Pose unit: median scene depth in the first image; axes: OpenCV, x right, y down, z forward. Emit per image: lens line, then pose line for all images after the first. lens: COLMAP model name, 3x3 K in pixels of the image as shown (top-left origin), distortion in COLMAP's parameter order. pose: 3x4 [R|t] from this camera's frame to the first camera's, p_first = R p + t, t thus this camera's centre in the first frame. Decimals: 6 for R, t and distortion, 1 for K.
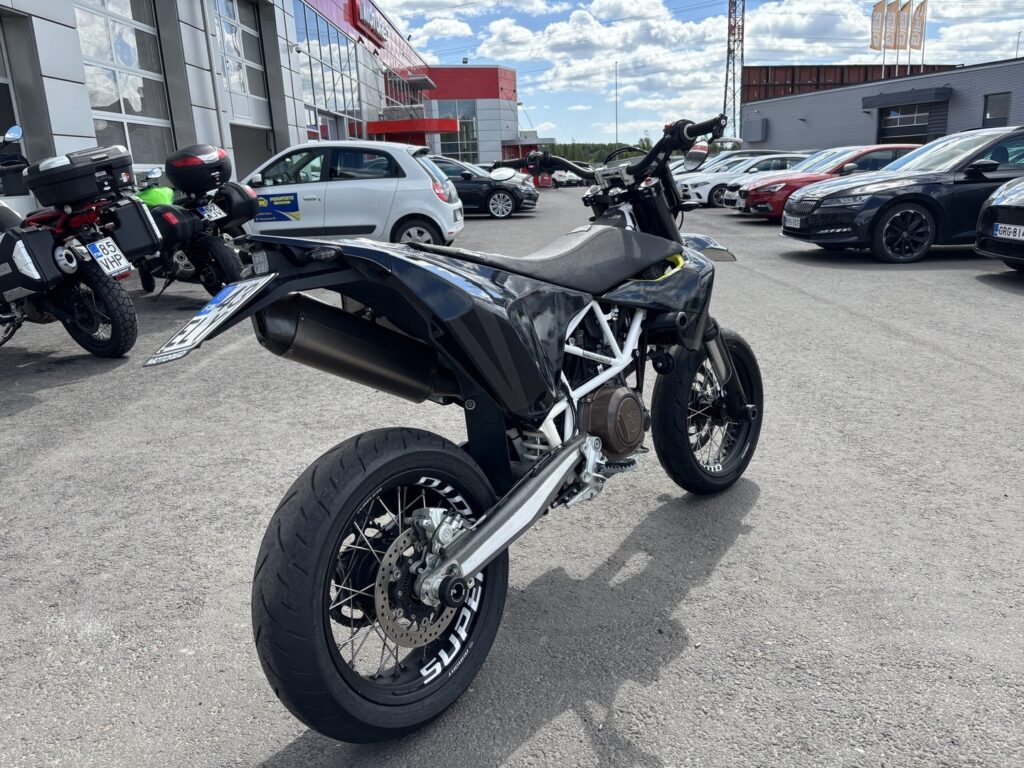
lens RADIAL K [[774.5, 0, 499.2], [0, 774.5, 382.3], [0, 0, 1]] dist [0.054992, -0.066888]
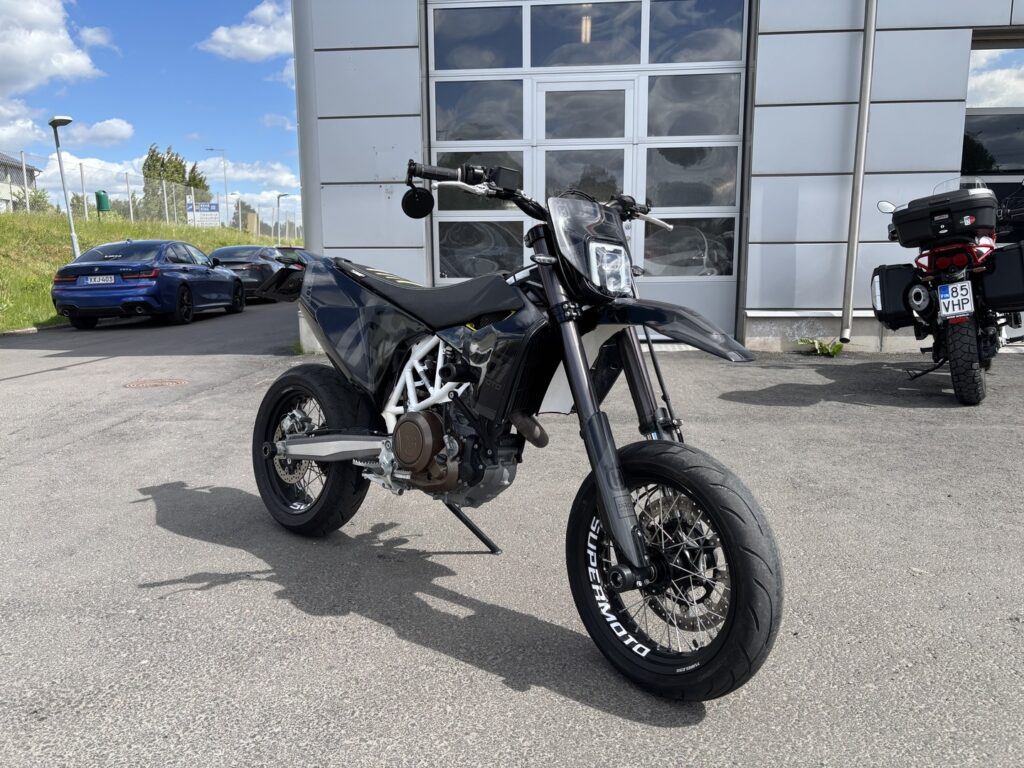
lens RADIAL K [[778.4, 0, 512.0], [0, 778.4, 384.0], [0, 0, 1]] dist [0.026817, -0.003432]
pose [[-0.064781, 0.210688, -0.975404, 1.068812], [-0.255458, 0.941385, 0.220306, -0.272849], [0.964647, 0.263447, -0.007162, 0.992648]]
